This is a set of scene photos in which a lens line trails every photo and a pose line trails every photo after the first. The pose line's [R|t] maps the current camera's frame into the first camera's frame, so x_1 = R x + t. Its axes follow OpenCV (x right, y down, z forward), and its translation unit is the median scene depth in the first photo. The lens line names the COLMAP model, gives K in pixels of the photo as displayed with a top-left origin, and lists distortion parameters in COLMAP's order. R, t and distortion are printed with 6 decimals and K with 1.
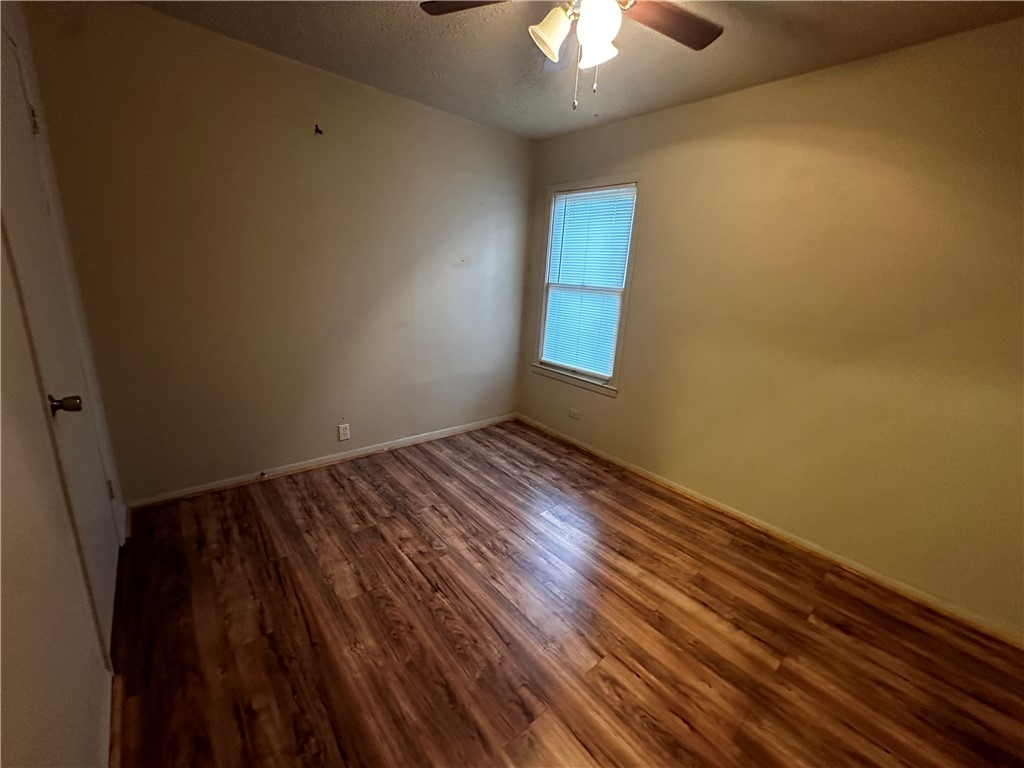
lens RADIAL K [[407.2, 0, 512.0], [0, 407.2, 384.0], [0, 0, 1]] dist [-0.004998, 0.000714]
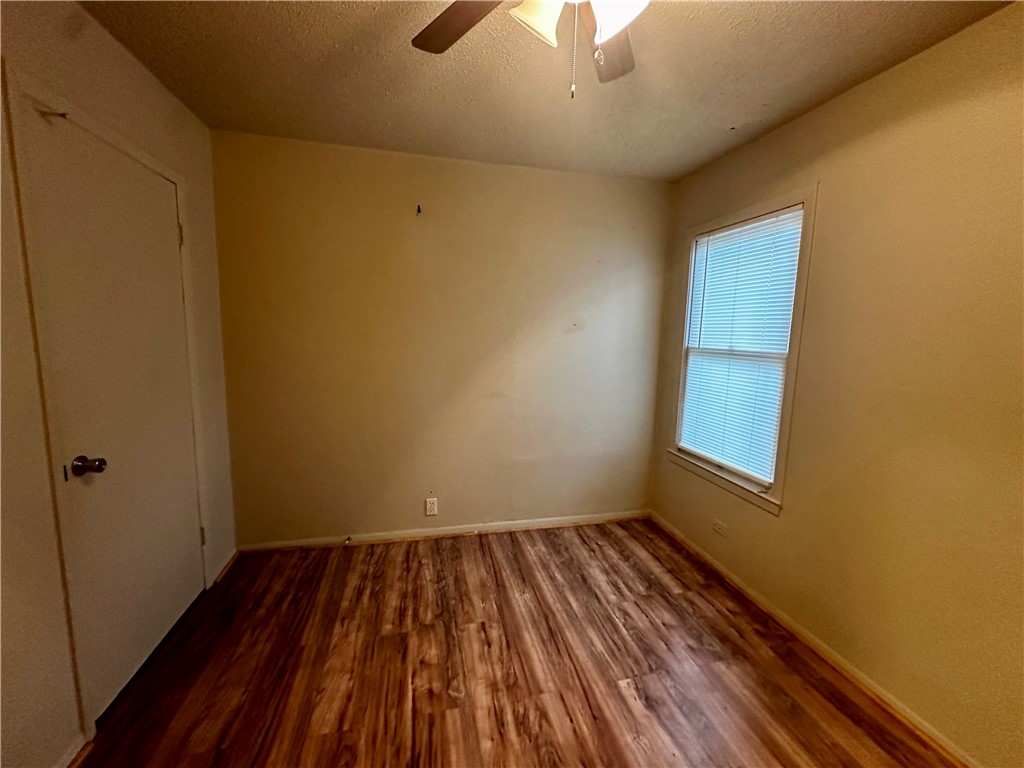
lens RADIAL K [[407.2, 0, 512.0], [0, 407.2, 384.0], [0, 0, 1]] dist [-0.004998, 0.000714]
pose [[0.887818, 0.019673, -0.459773, 0.214454], [-0.092057, 0.986484, -0.135551, -0.061169], [0.450892, 0.162670, 0.877630, 0.250167]]
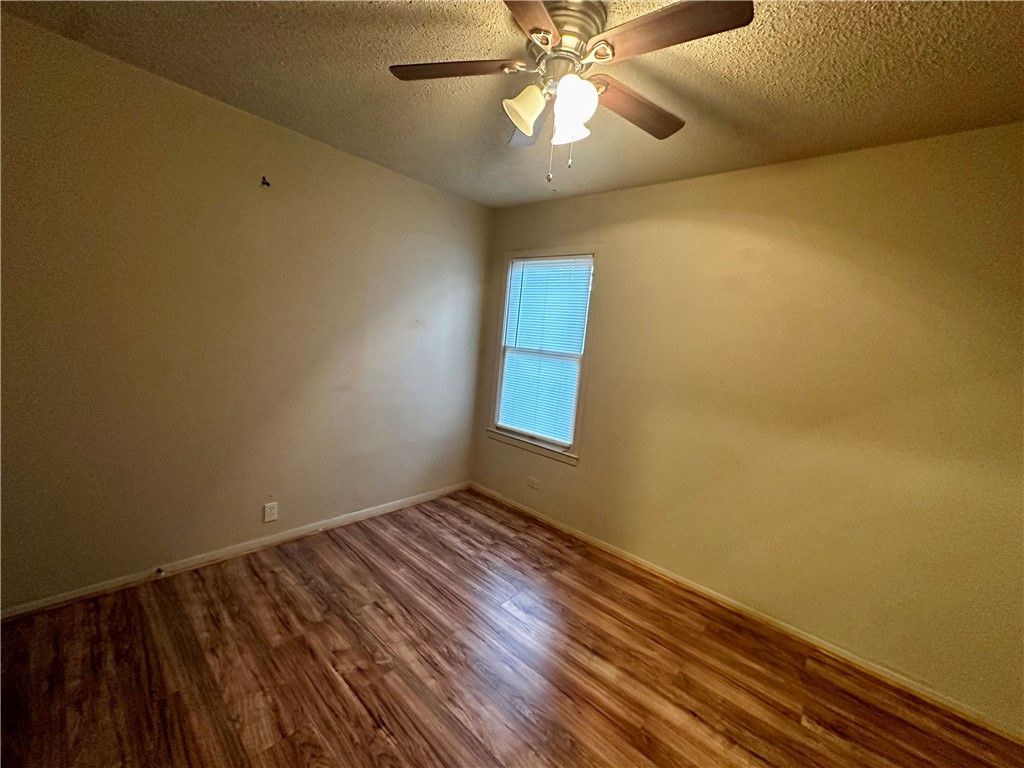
lens RADIAL K [[407.2, 0, 512.0], [0, 407.2, 384.0], [0, 0, 1]] dist [-0.004998, 0.000714]
pose [[0.991177, 0.014323, 0.131768, -0.031002], [0.003696, 0.990772, -0.135492, -0.036596], [-0.132493, 0.134783, 0.981977, 0.067891]]
